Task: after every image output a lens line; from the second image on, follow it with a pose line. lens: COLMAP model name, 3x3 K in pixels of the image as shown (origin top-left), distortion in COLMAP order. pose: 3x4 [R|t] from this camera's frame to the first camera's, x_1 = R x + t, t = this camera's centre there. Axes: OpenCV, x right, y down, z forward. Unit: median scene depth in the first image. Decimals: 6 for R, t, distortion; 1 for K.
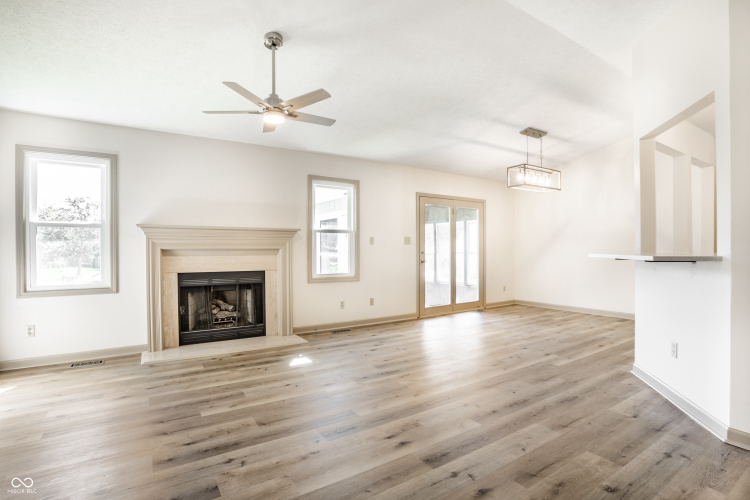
lens RADIAL K [[365.5, 0, 377.6], [0, 365.5, 251.7], [0, 0, 1]] dist [-0.055734, 0.018988]
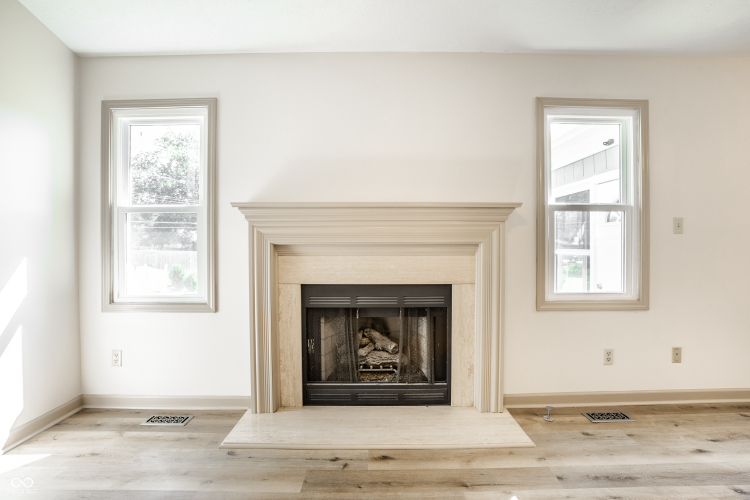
lens RADIAL K [[365.5, 0, 382.0], [0, 365.5, 248.3], [0, 0, 1]] dist [-0.055734, 0.018988]
pose [[0.828876, 0.003756, -0.559420, -0.097748], [-0.002680, 0.999993, 0.002743, -0.001930], [0.559426, -0.000774, 0.828880, 0.517477]]
